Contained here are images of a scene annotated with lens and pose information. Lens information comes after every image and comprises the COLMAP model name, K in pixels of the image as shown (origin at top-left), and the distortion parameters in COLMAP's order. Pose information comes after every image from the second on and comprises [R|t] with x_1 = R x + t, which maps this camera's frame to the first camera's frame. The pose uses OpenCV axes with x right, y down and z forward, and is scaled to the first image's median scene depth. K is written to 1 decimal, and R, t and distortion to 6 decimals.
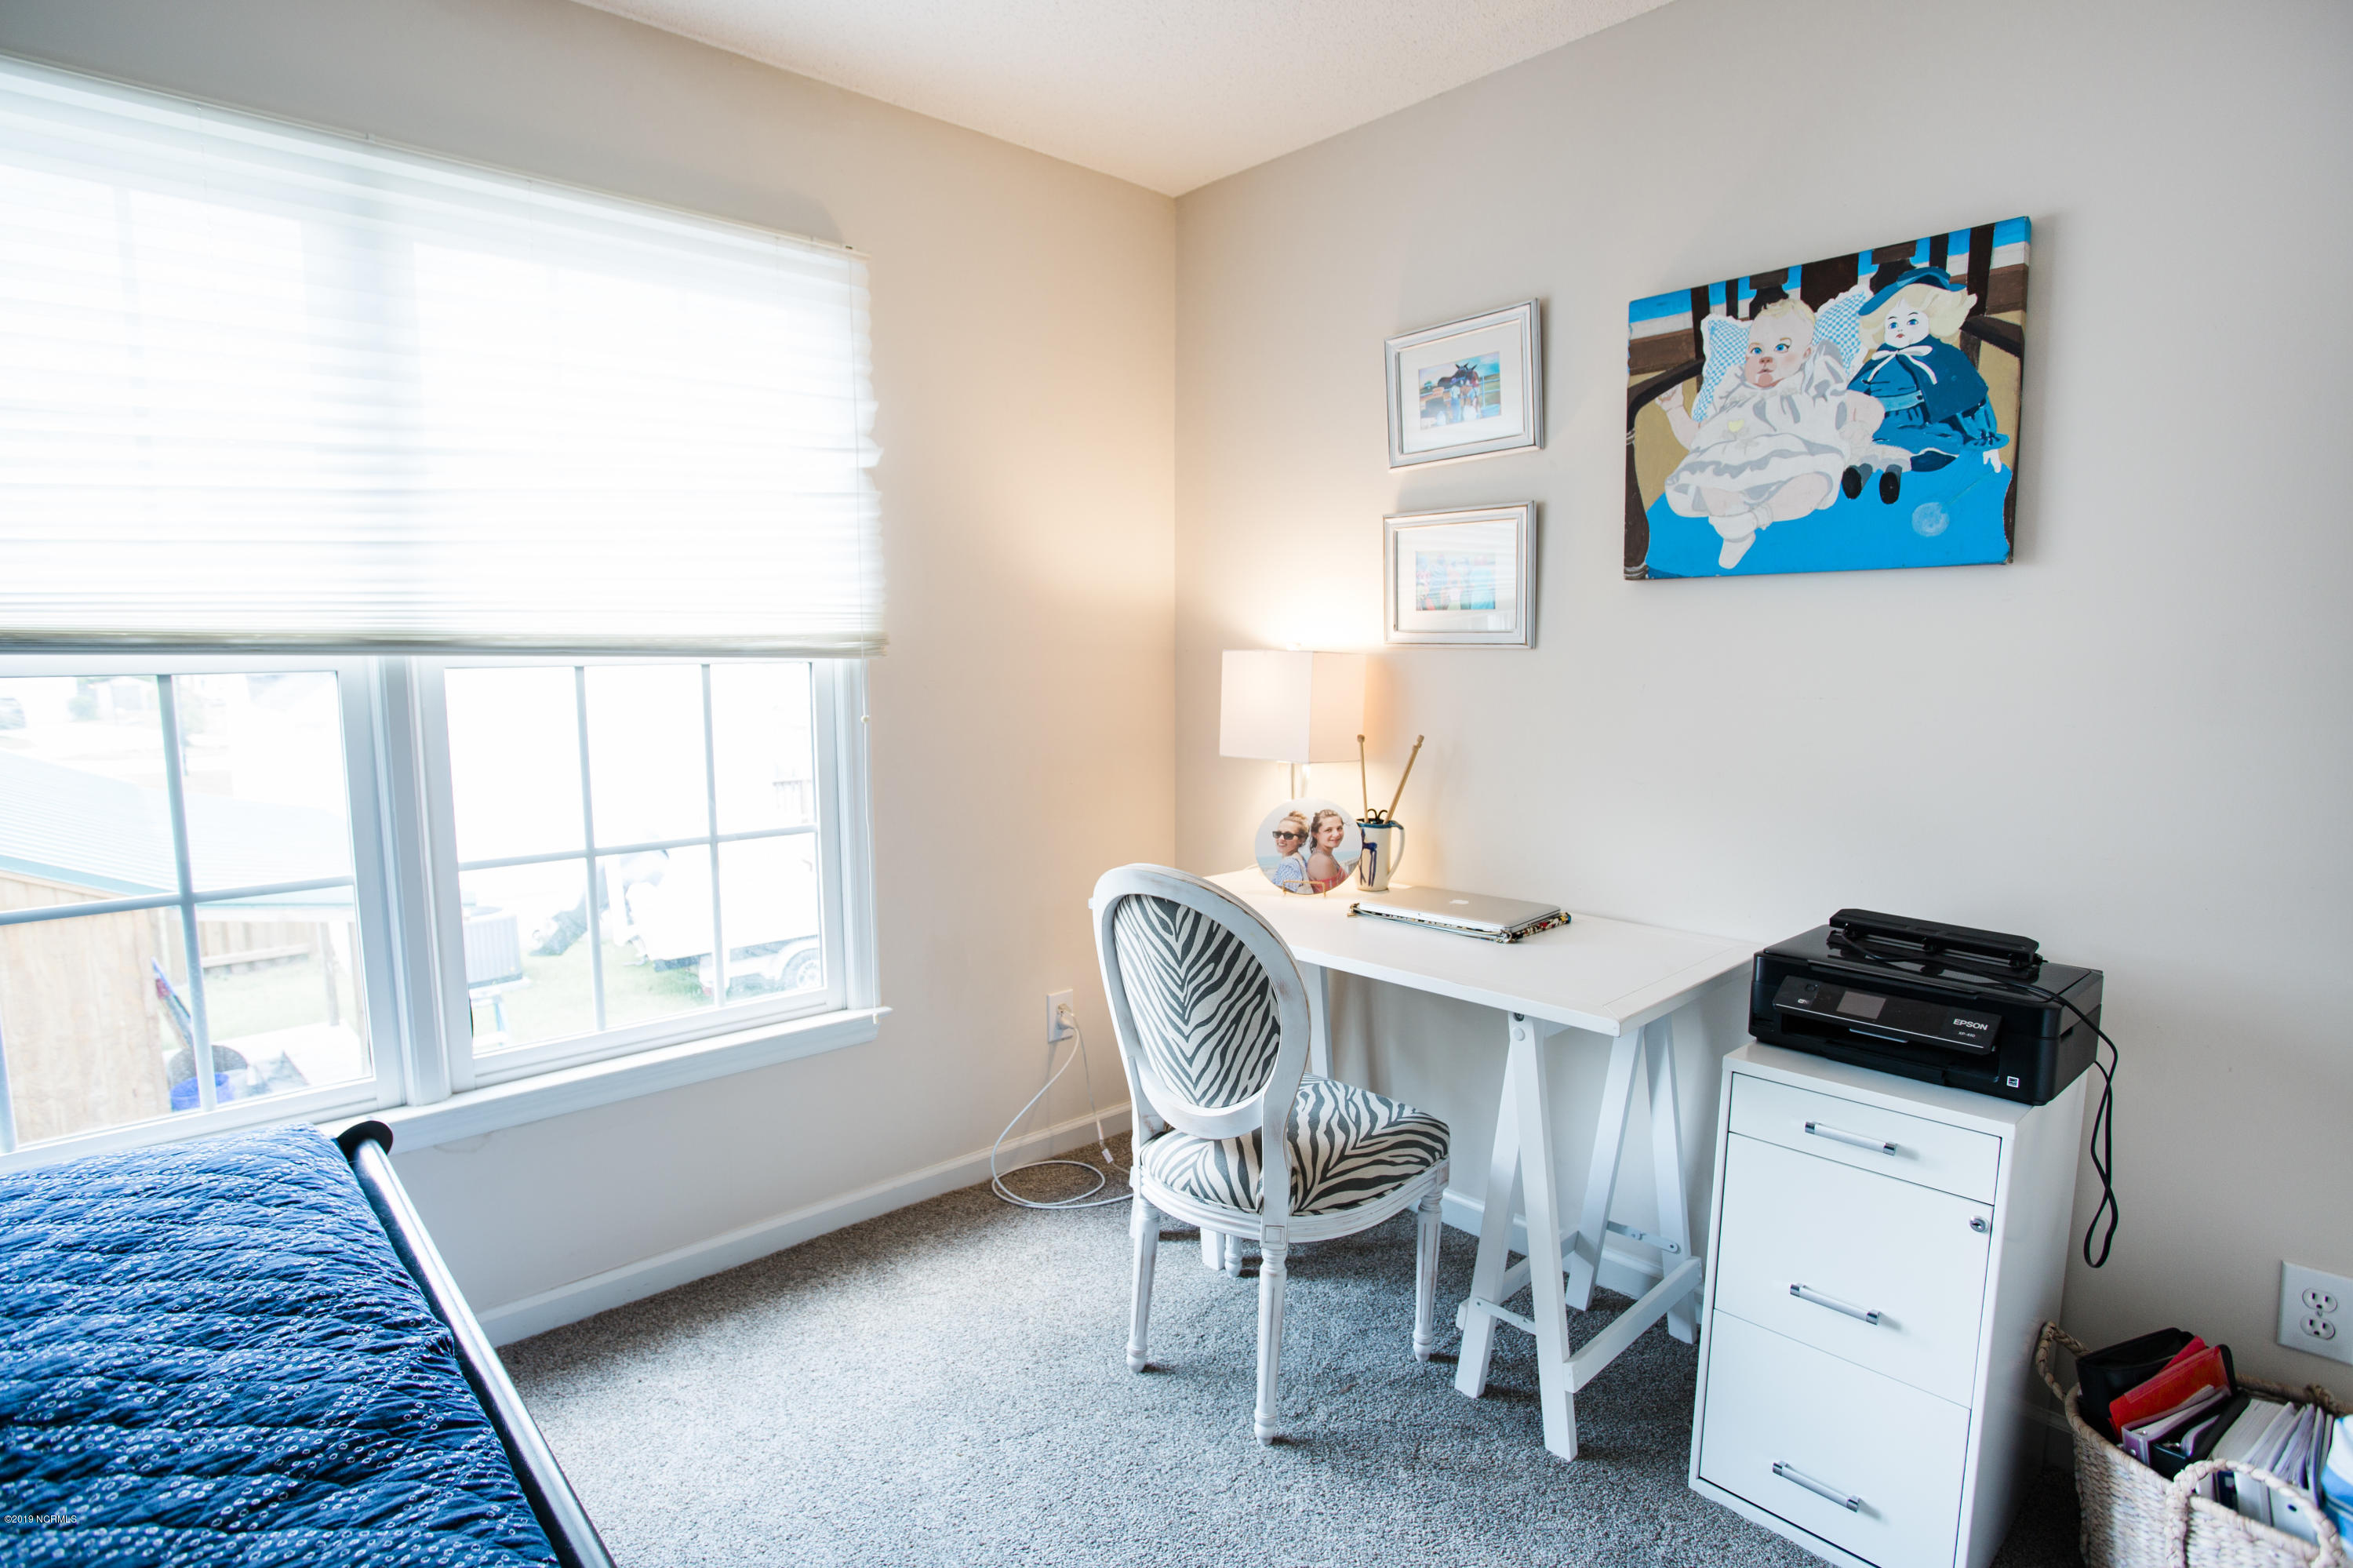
lens RADIAL K [[1202.2, 0, 1176.5], [0, 1202.2, 784.0], [0, 0, 1]] dist [-0.073662, 0.025647]
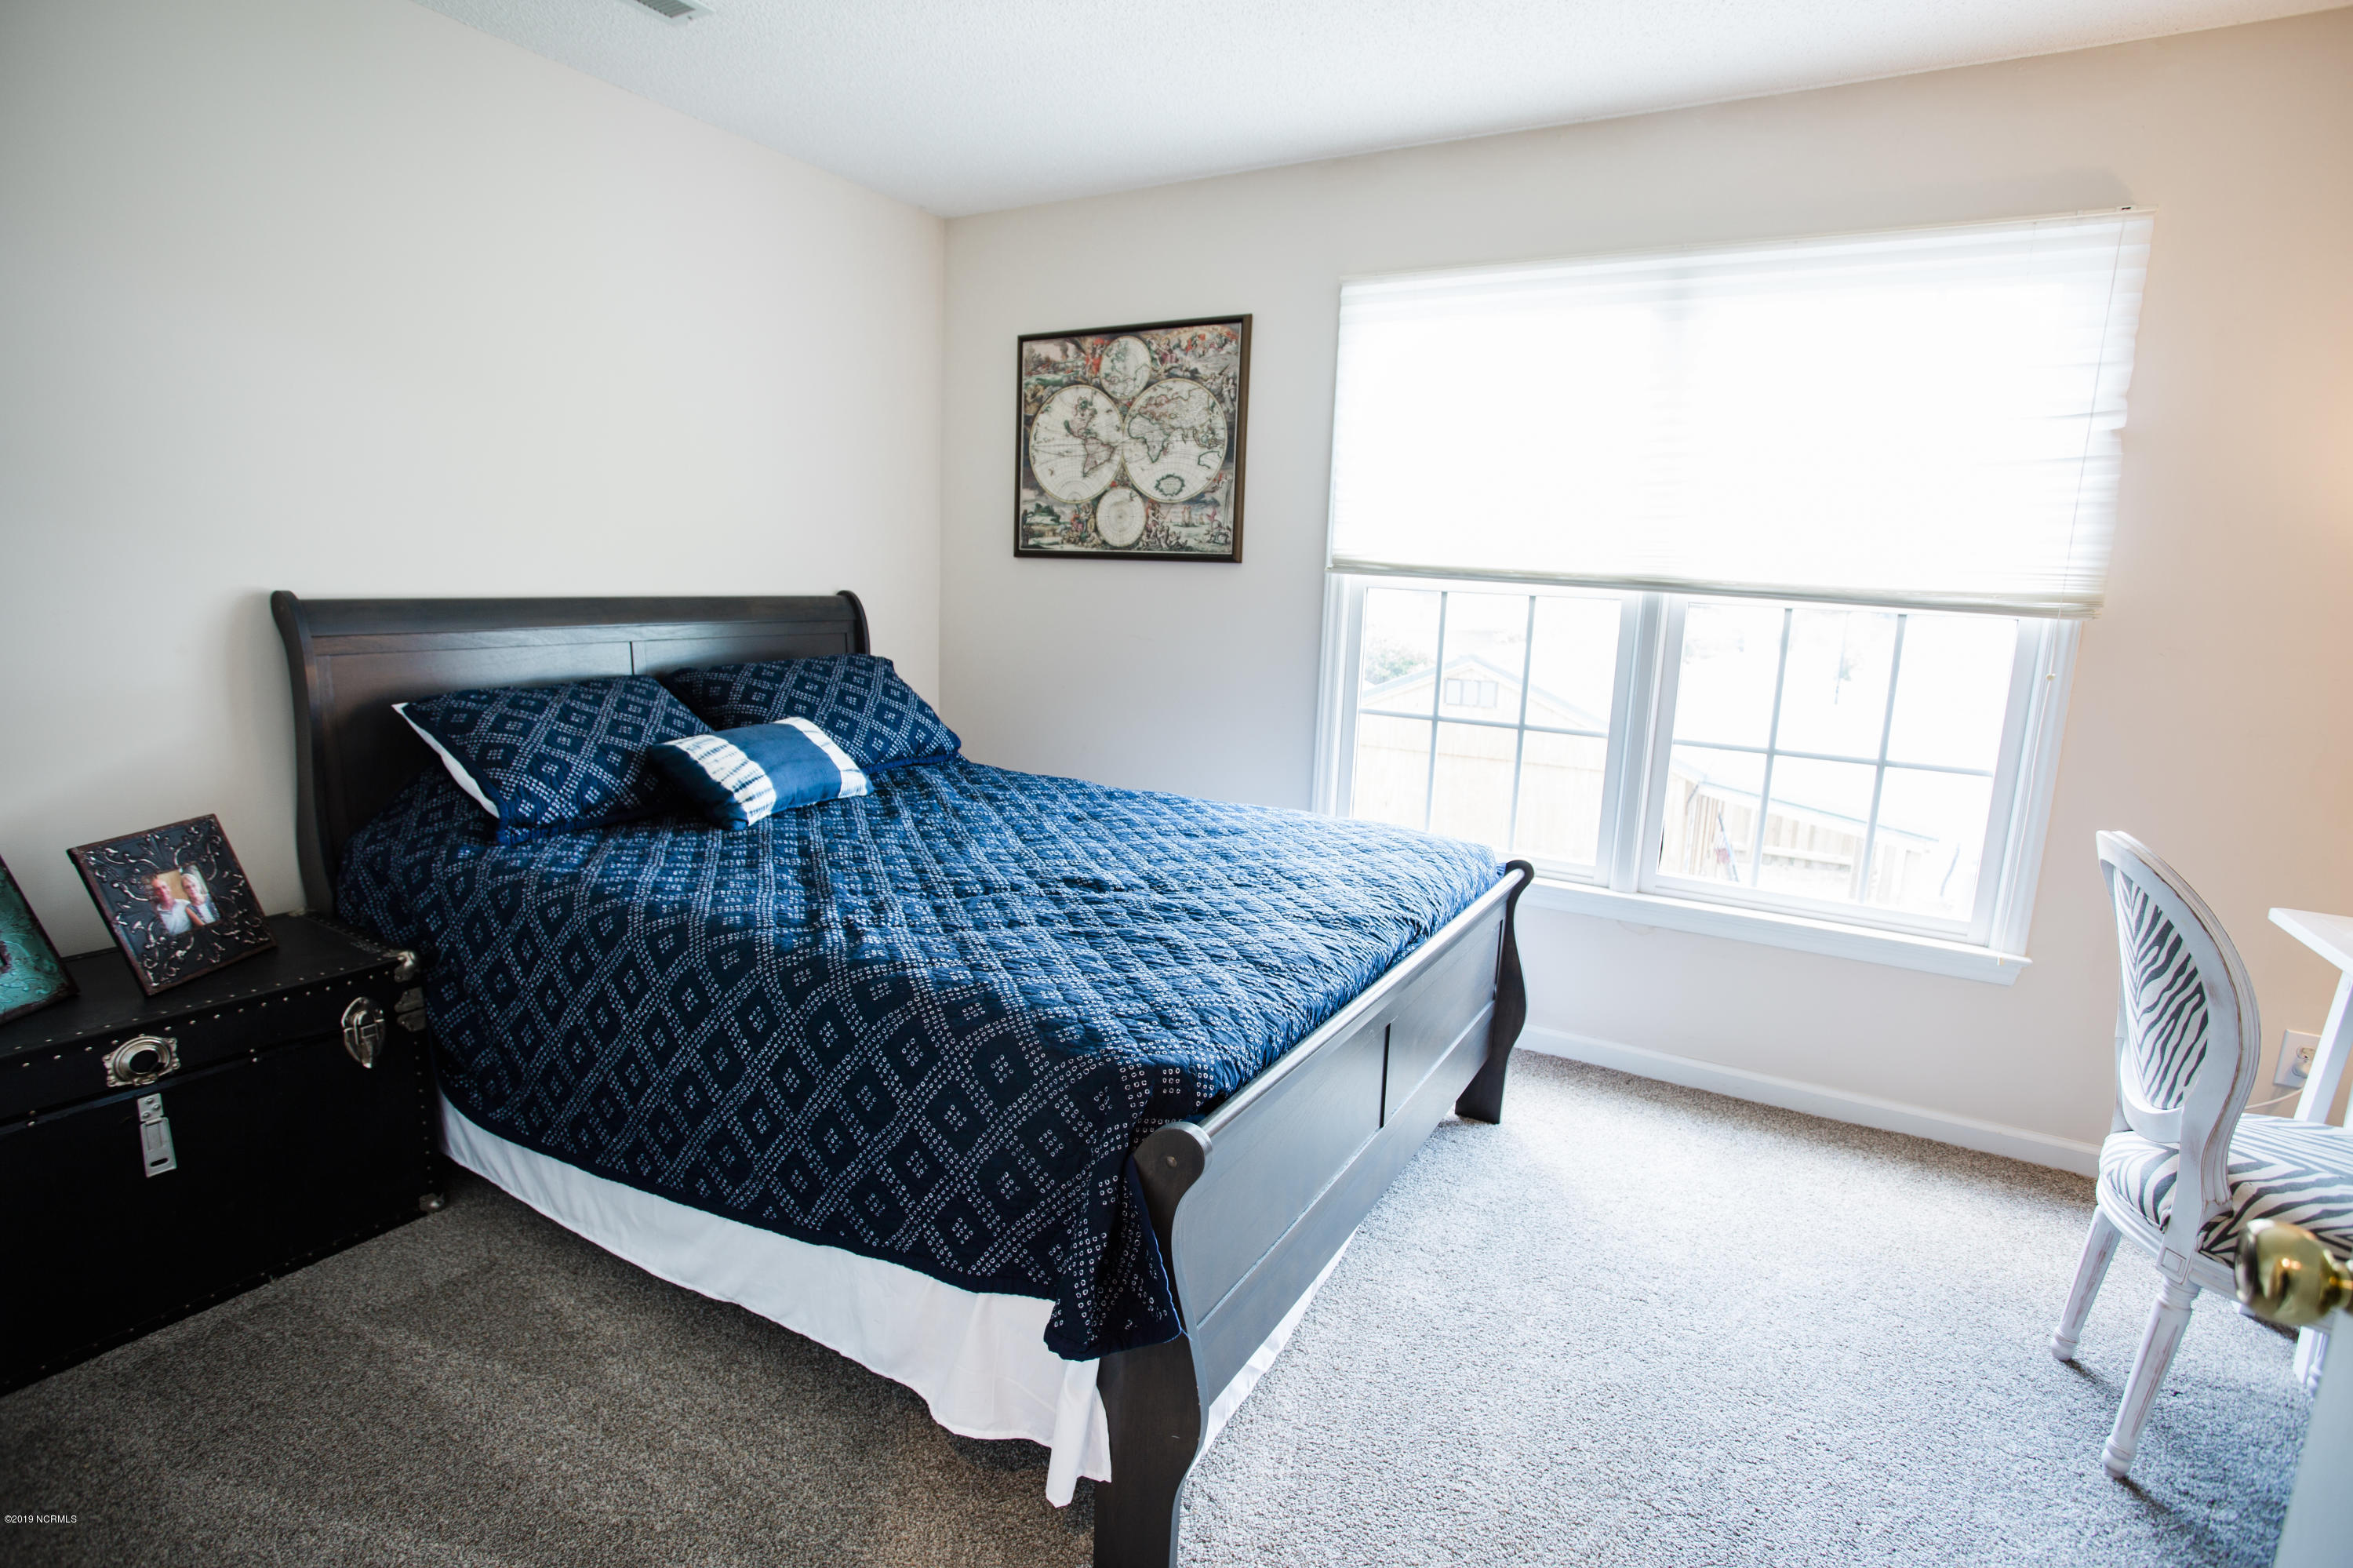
lens RADIAL K [[1158.2, 0, 1147.0], [0, 1158.2, 784.5], [0, 0, 1]] dist [-0.070105, 0.027875]
pose [[0.279143, 0.185840, -0.942095, 0.582790], [-0.145869, 0.977914, 0.149685, 0.007858], [0.949106, 0.095639, 0.300087, -0.038032]]
